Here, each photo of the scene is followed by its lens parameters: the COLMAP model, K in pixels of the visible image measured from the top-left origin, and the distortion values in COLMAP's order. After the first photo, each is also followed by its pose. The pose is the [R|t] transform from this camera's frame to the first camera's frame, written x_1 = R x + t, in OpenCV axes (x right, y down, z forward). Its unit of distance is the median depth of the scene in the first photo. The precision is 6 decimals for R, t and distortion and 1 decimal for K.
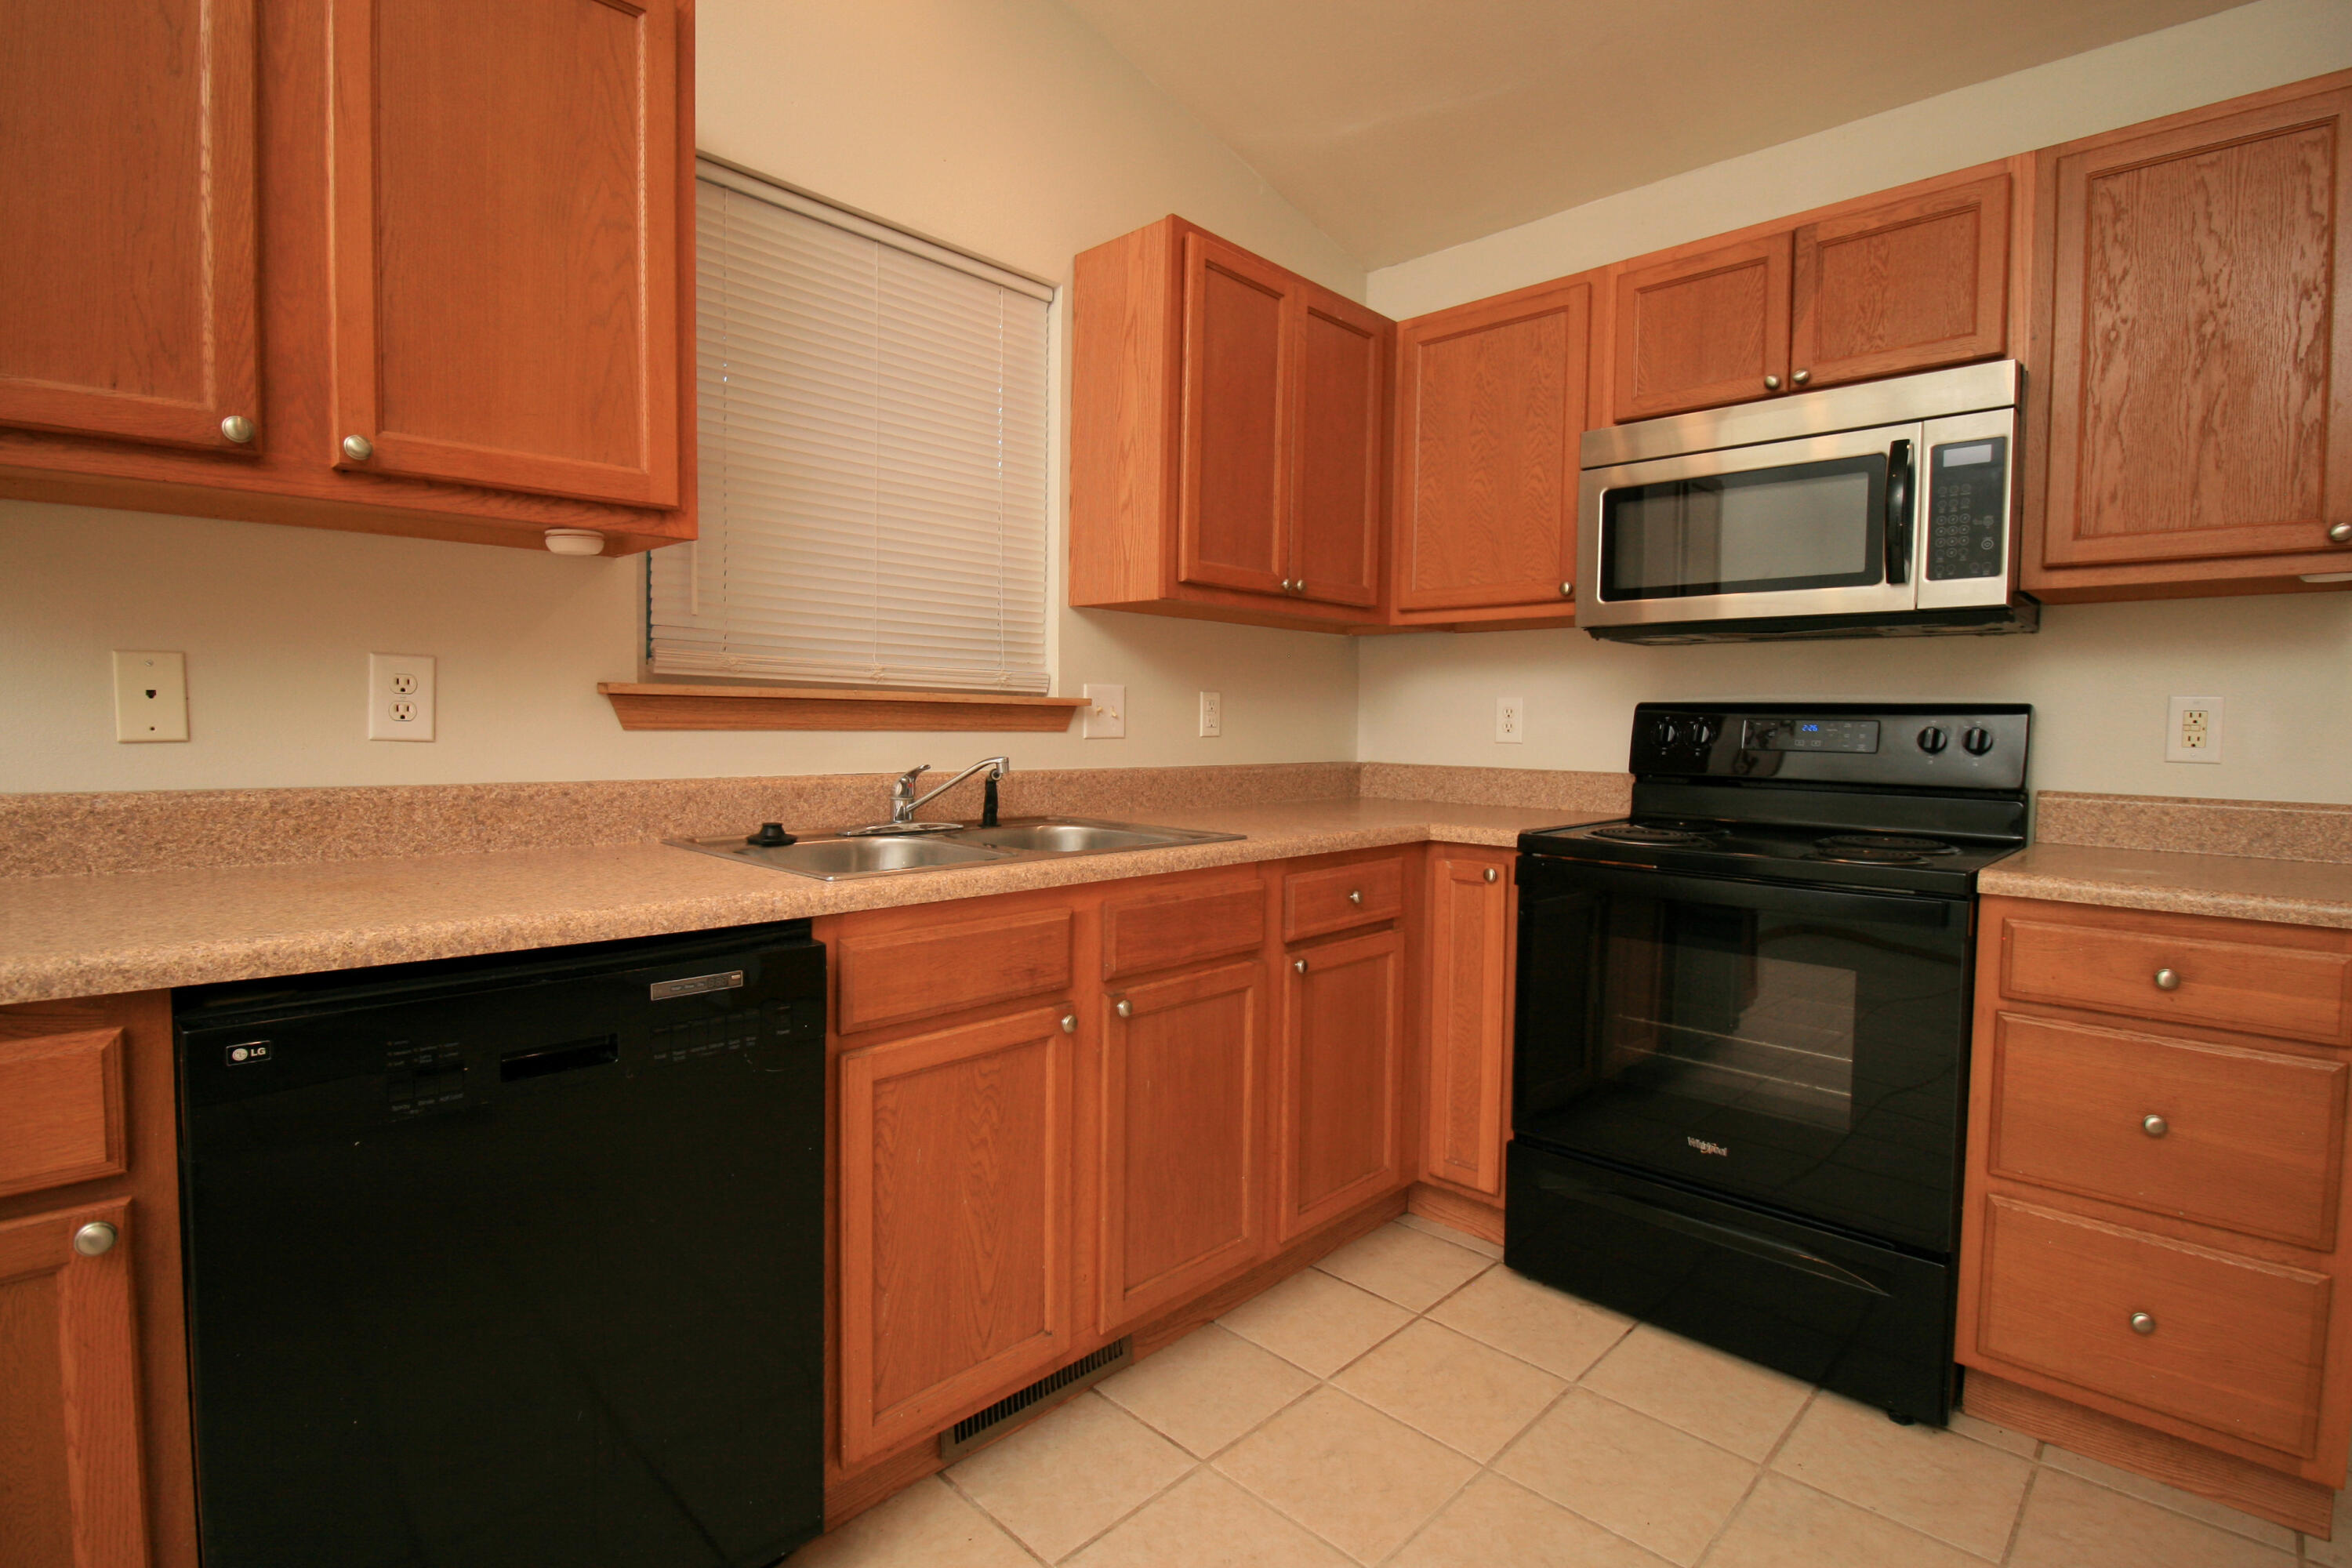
lens RADIAL K [[1119.6, 0, 1171.0], [0, 1119.6, 772.3], [0, 0, 1]] dist [-0.002866, -0.003616]
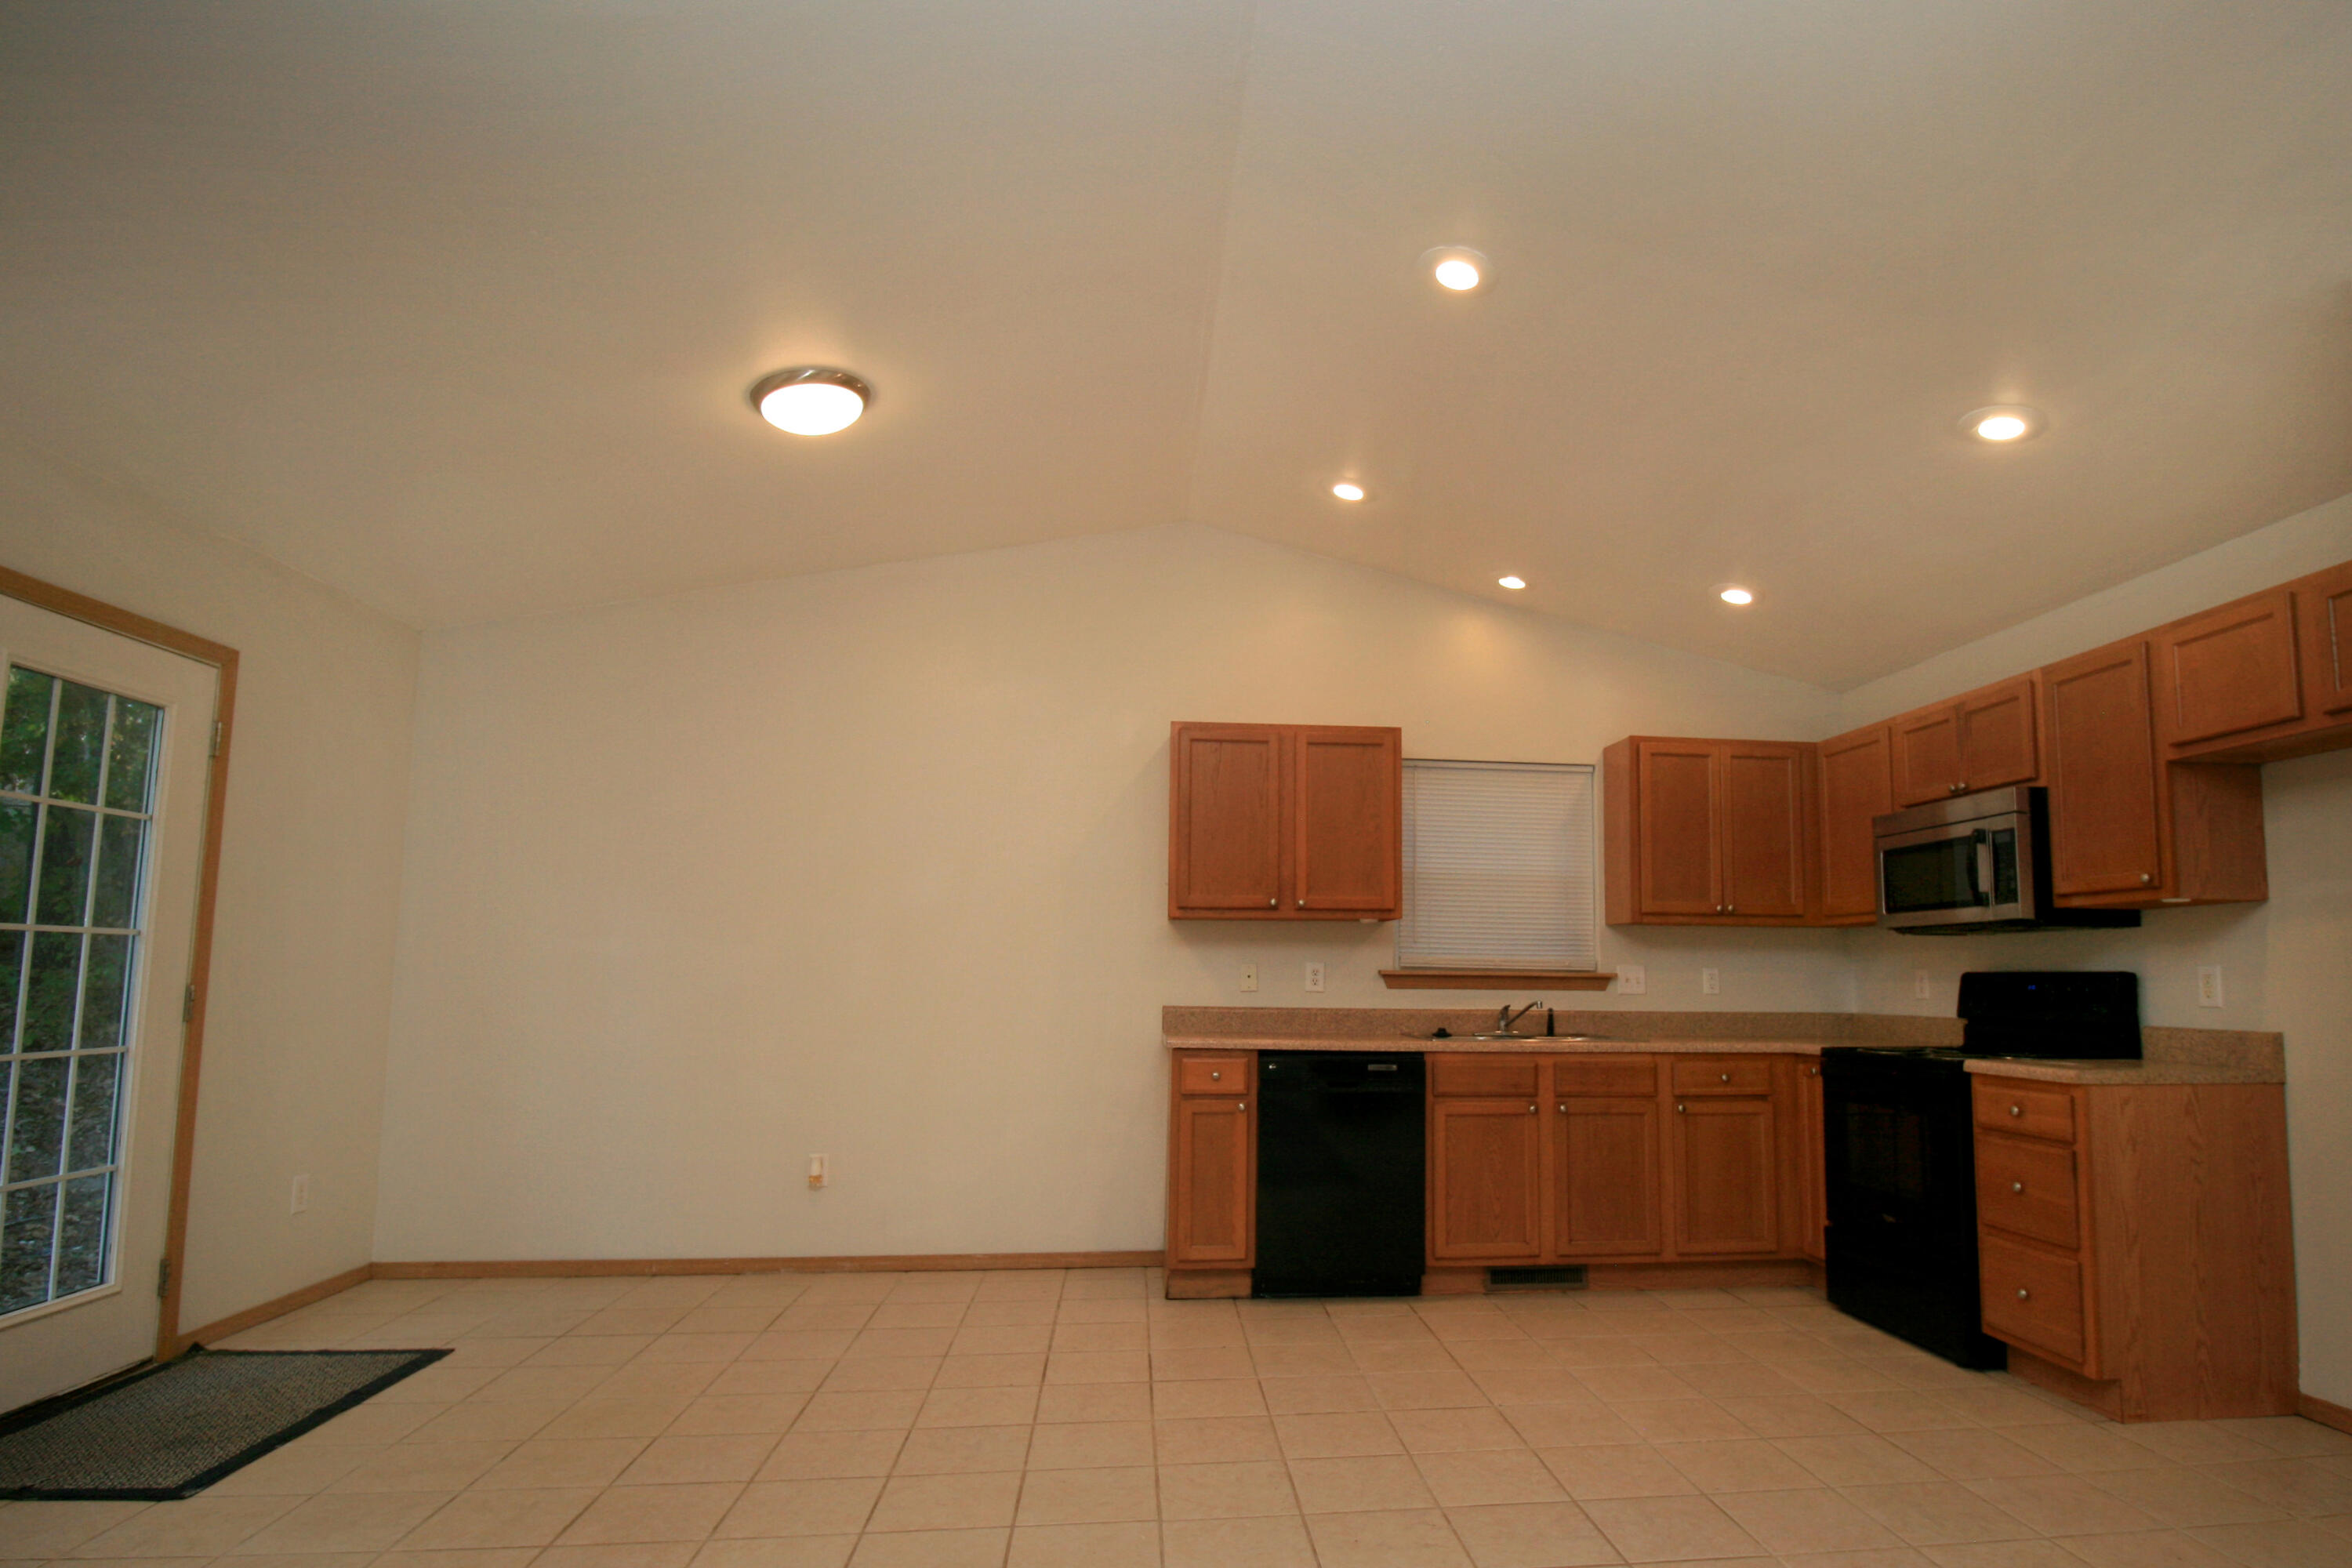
lens RADIAL K [[1338.5, 0, 1288.4], [0, 1338.5, 861.5], [0, 0, 1]] dist [0.064119, -0.001622]
pose [[0.782197, -0.063926, -0.619743, 1.159510], [-0.025115, 0.990678, -0.133887, 0.083657], [0.622525, 0.120290, 0.773300, -1.430254]]
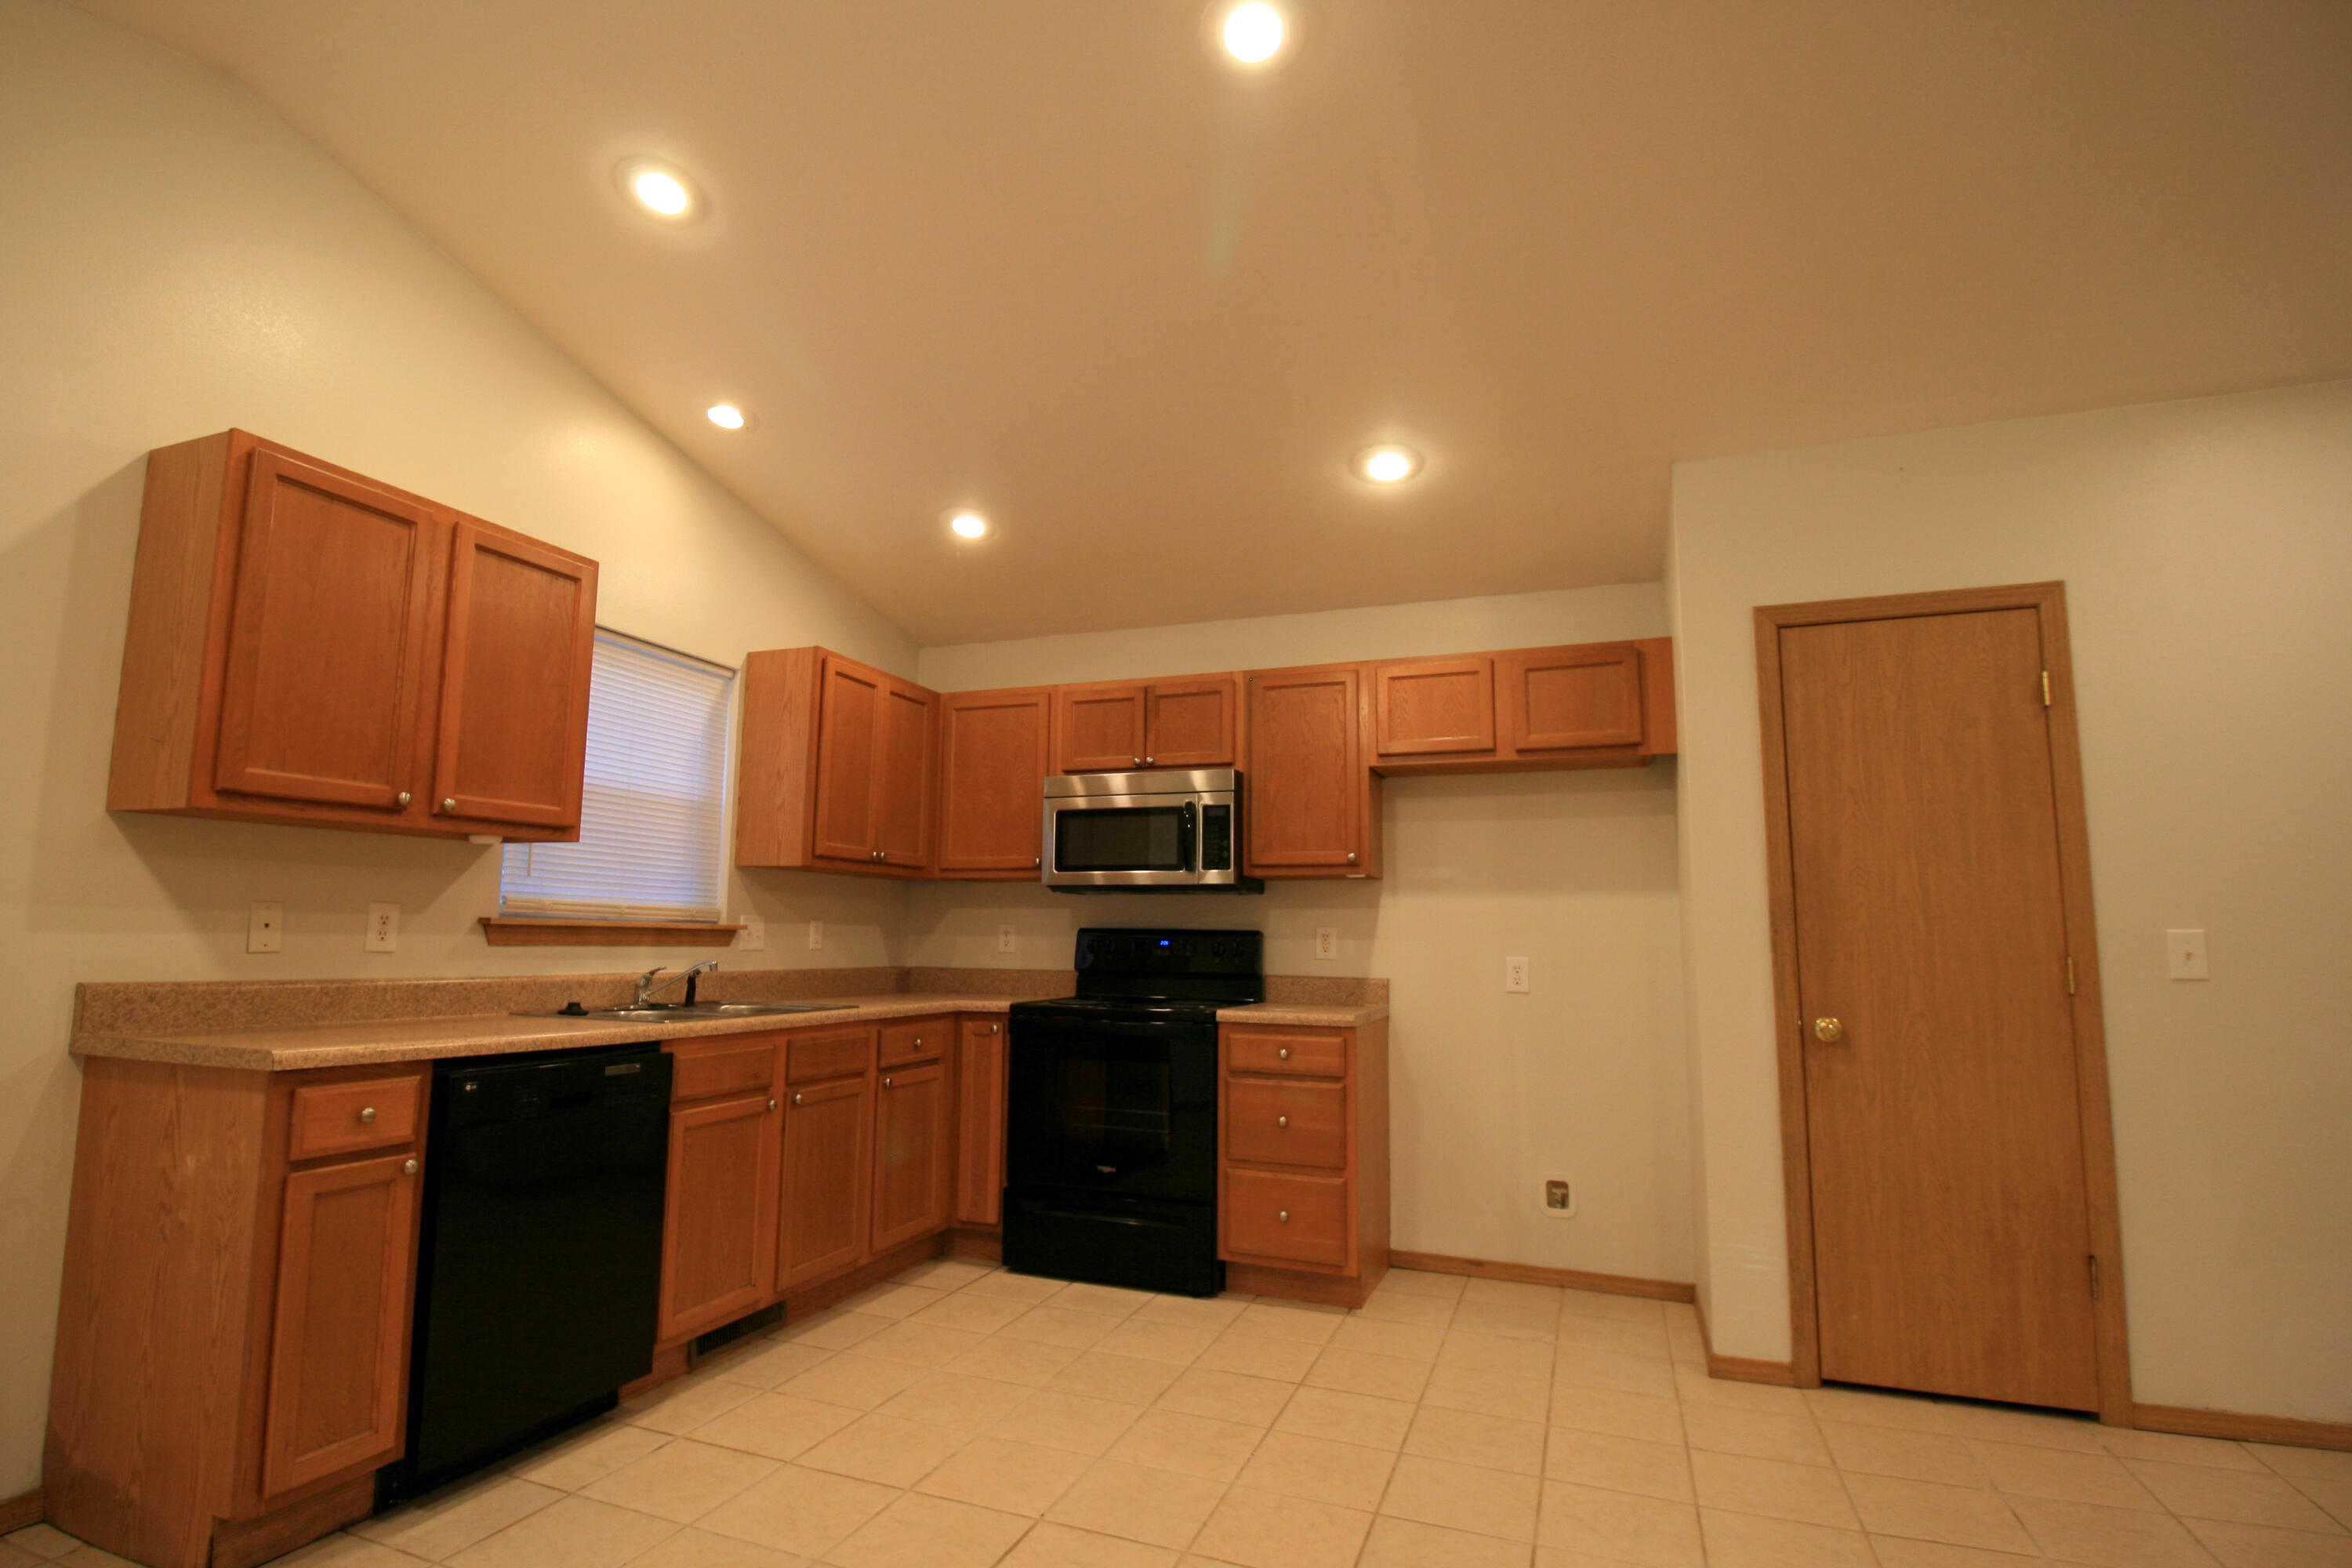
lens RADIAL K [[1211.6, 0, 1143.2], [0, 1211.6, 797.6], [0, 0, 1]] dist [0.016780, -0.003797]
pose [[0.921902, 0.045165, 0.384781, -0.280691], [0.016449, 0.987723, -0.155348, 0.039128], [-0.387073, 0.149545, 0.909841, -0.990257]]
